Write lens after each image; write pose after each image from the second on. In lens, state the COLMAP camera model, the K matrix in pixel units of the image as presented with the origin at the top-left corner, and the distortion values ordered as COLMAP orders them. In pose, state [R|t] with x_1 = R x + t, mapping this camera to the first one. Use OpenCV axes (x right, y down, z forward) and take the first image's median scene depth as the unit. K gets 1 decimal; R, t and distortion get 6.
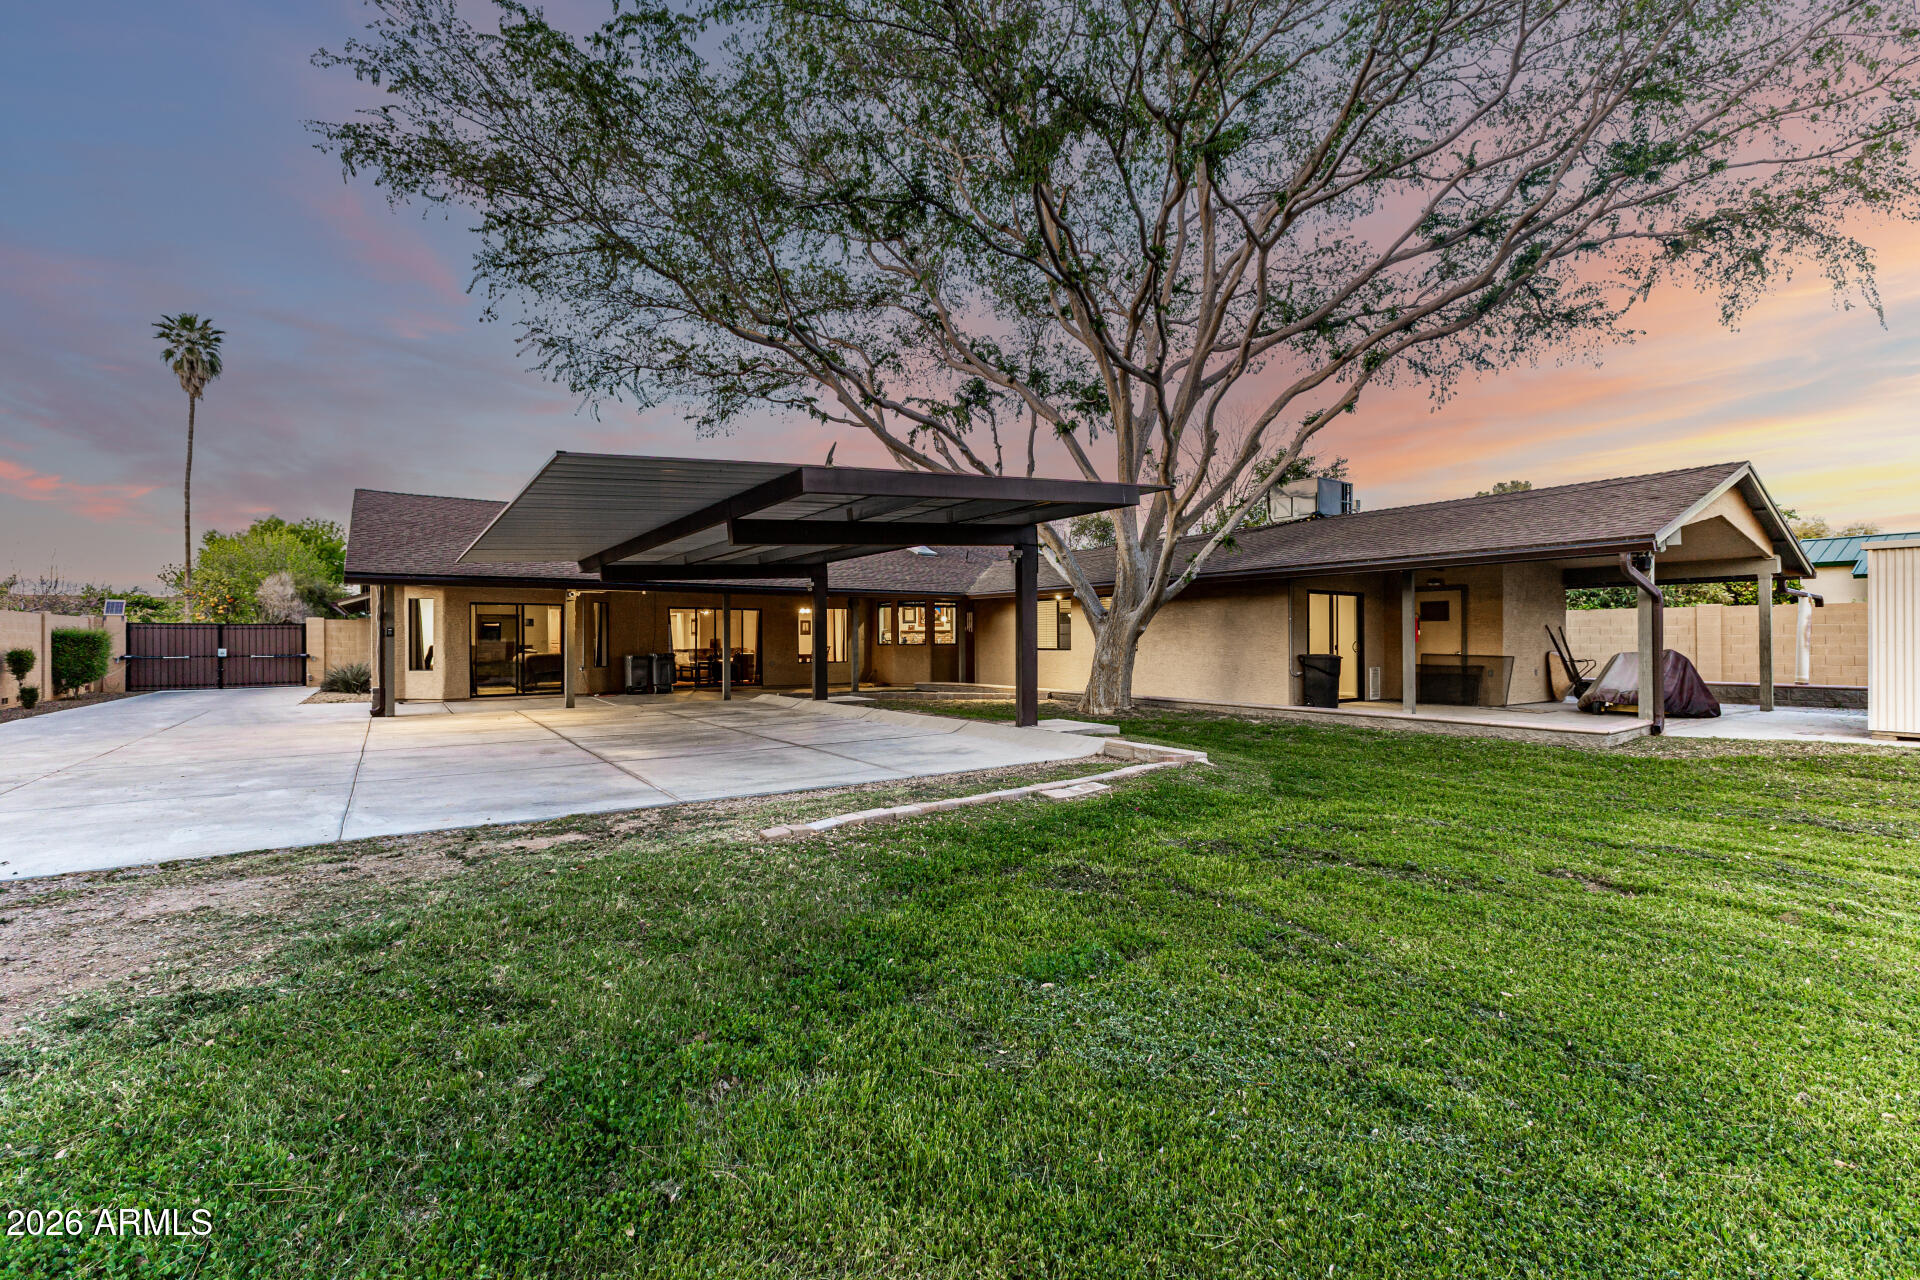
lens RADIAL K [[845.5, 0, 964.4], [0, 845.5, 641.4], [0, 0, 1]] dist [0.001273, 0.000051]
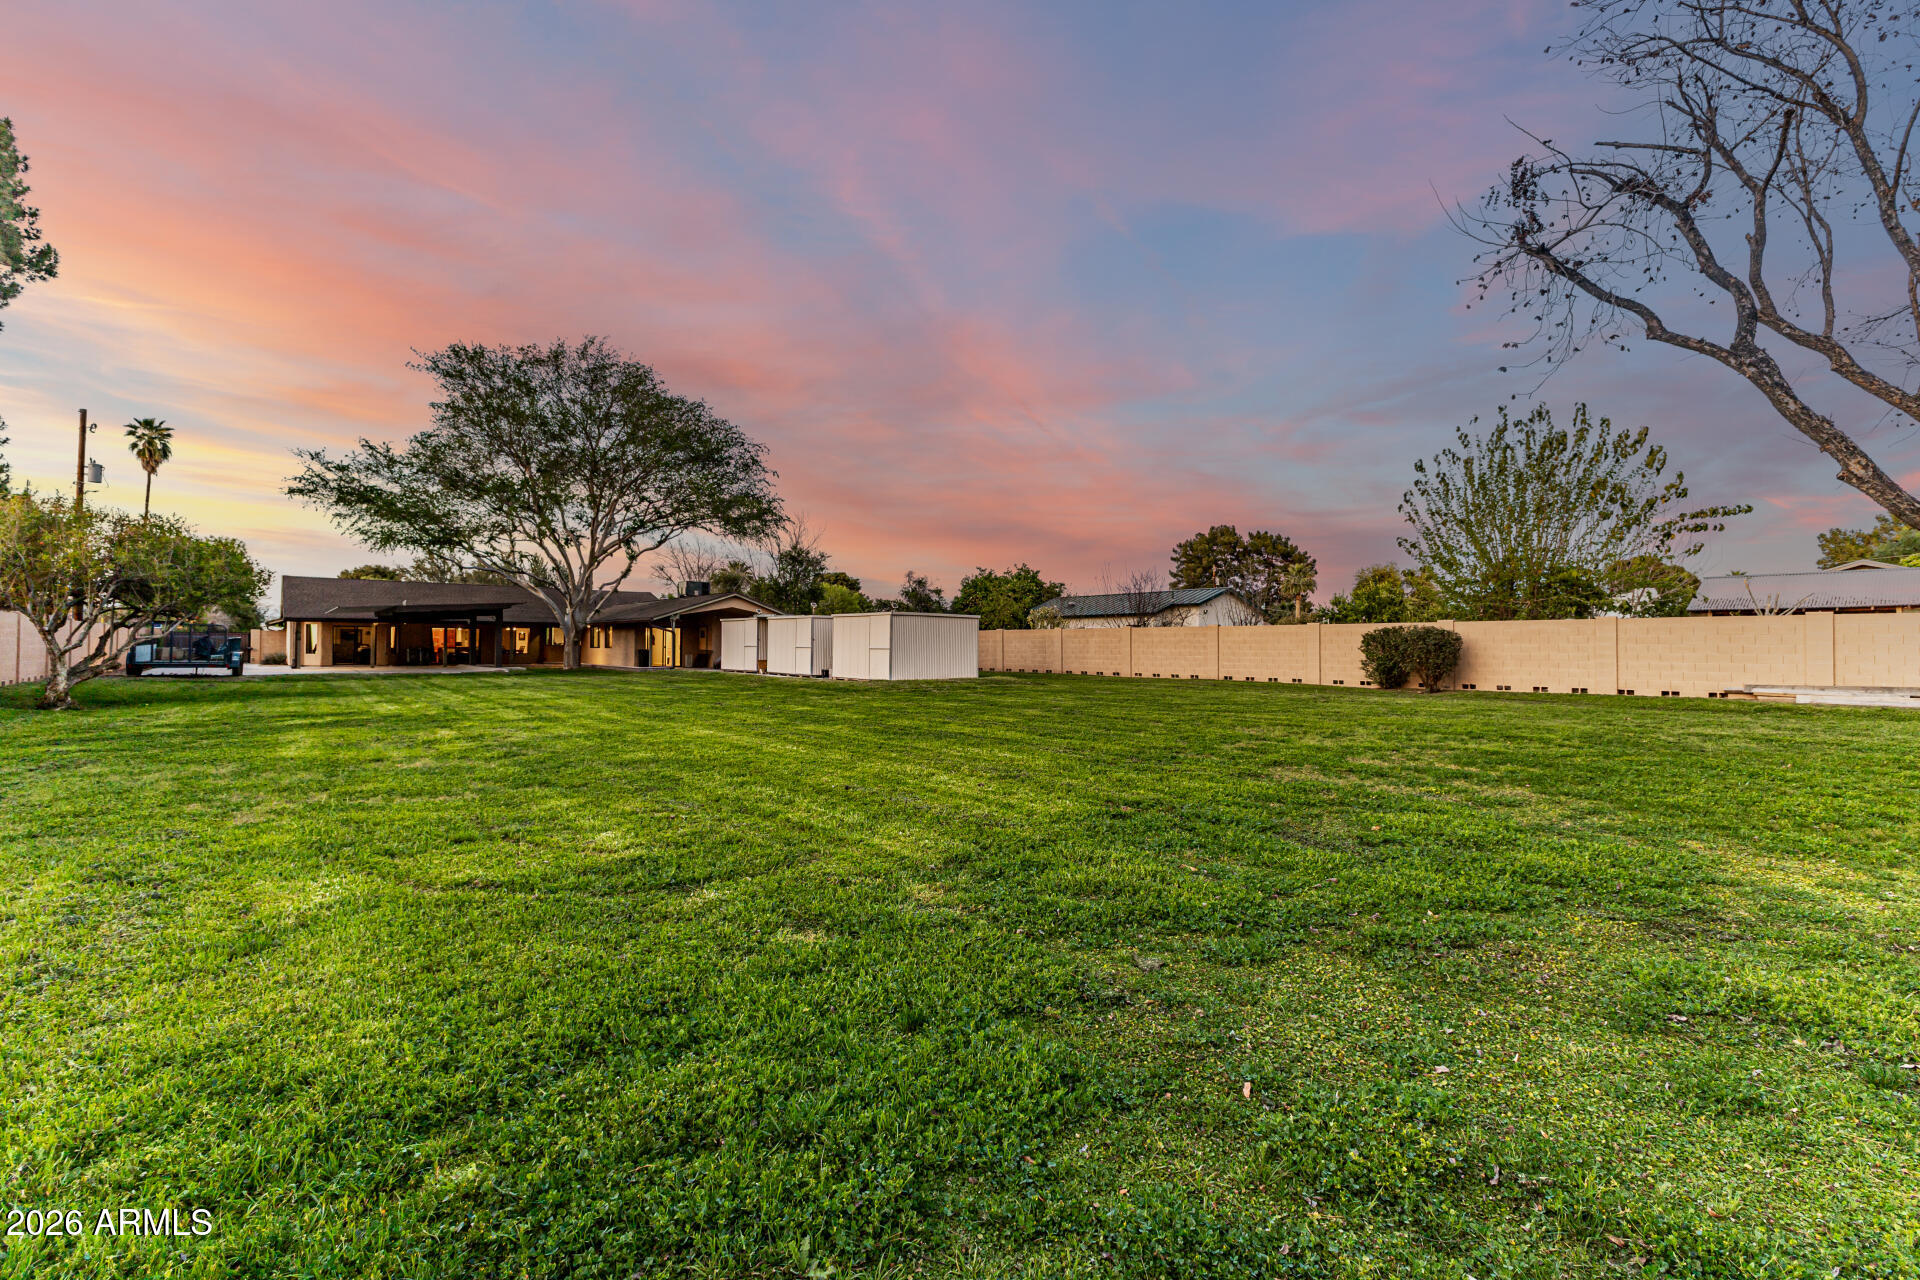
lens RADIAL K [[845.5, 0, 962.7], [0, 845.5, 630.3], [0, 0, 1]] dist [0.001273, 0.000051]
pose [[0.996311, 0.008250, 0.085418, 0.802676], [-0.007376, 0.999917, -0.010536, -0.018403], [-0.085498, 0.009868, 0.996289, -1.252147]]
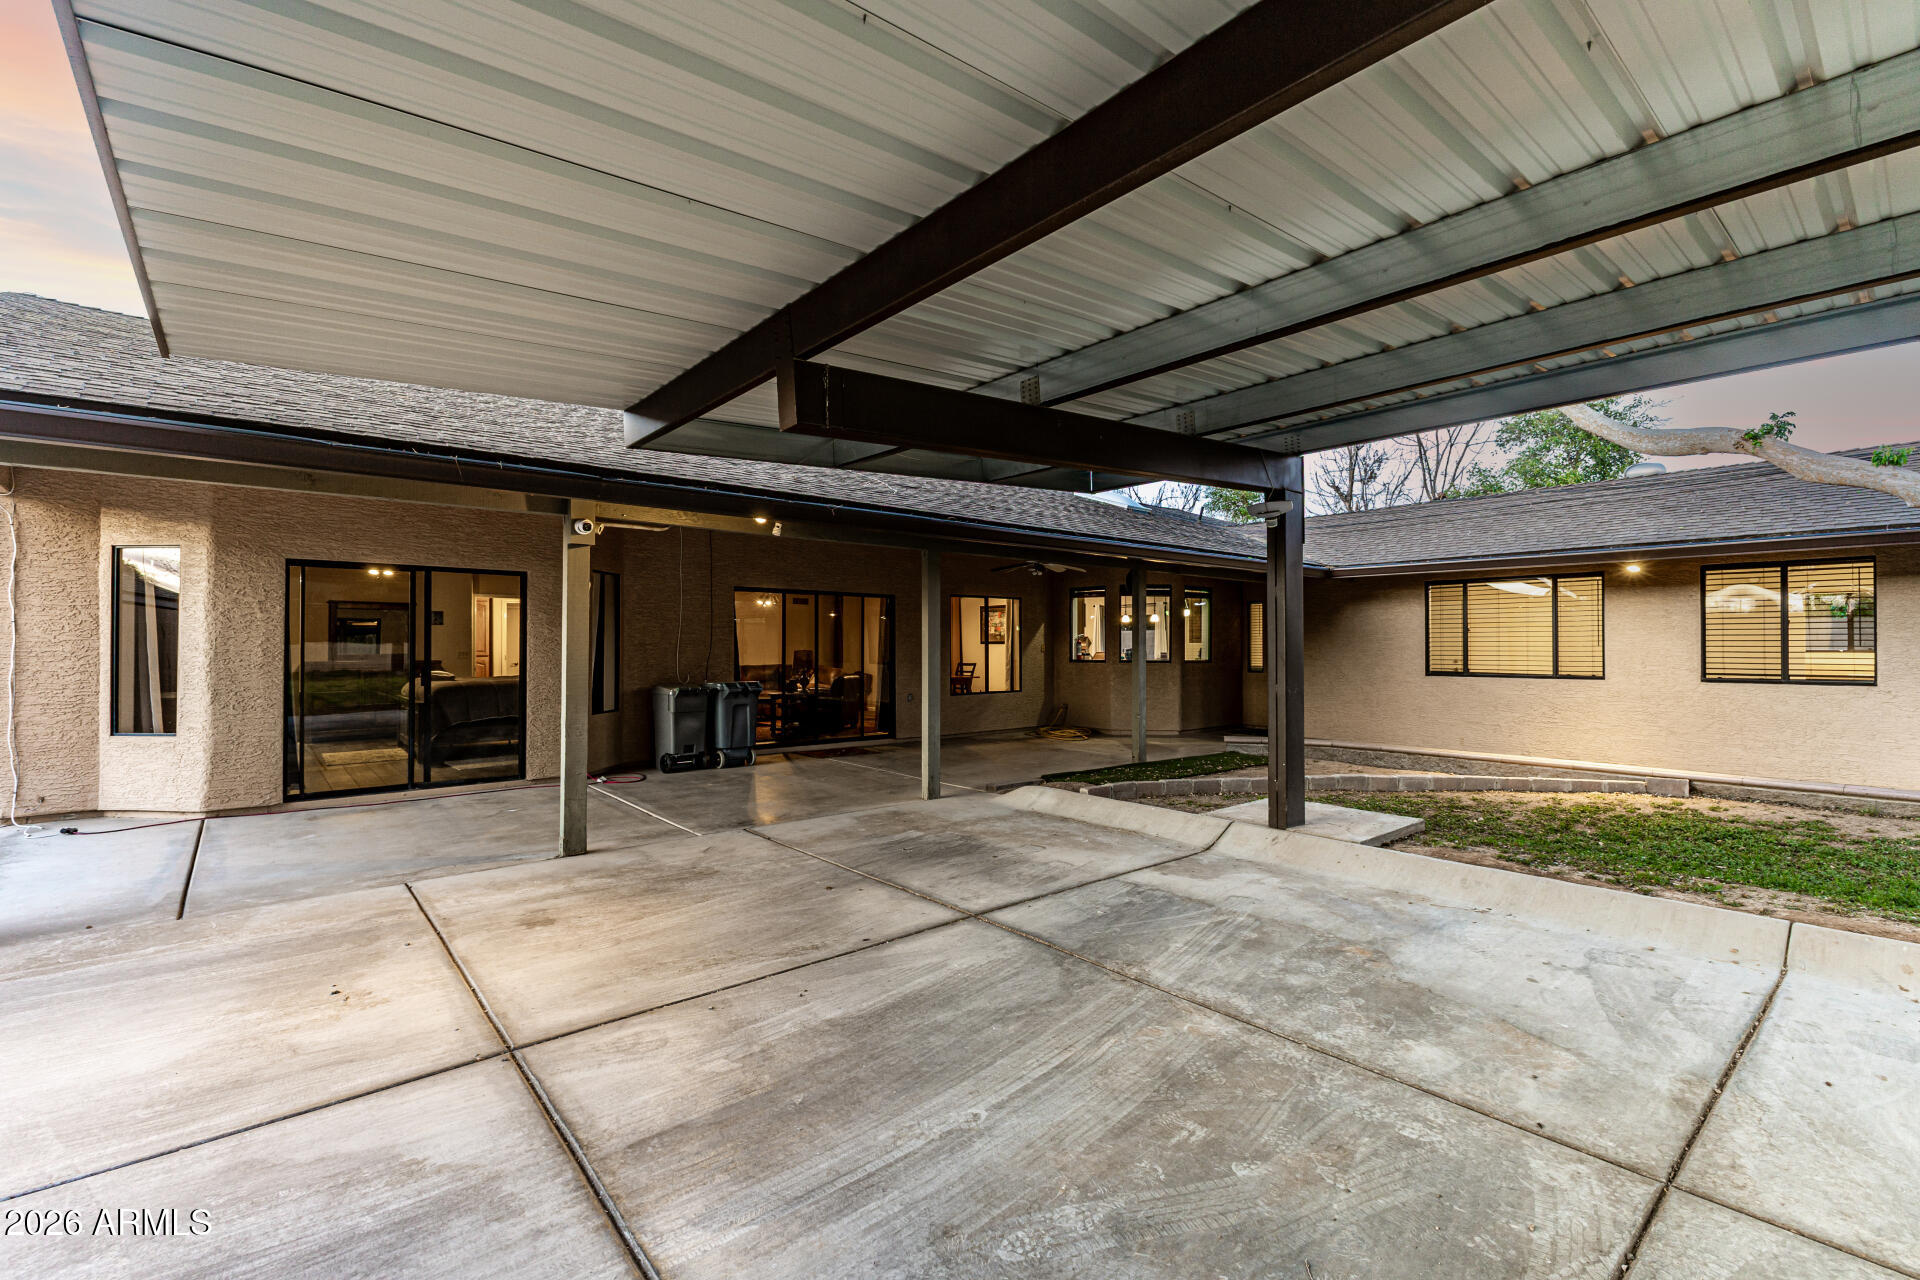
lens RADIAL K [[845.5, 0, 952.0], [0, 845.5, 645.7], [0, 0, 1]] dist [0.001273, 0.000051]
pose [[0.996695, 0.007805, 0.080864, -0.279866], [-0.007180, 0.999942, -0.008012, -0.003445], [-0.080922, 0.007405, 0.996693, 0.527742]]
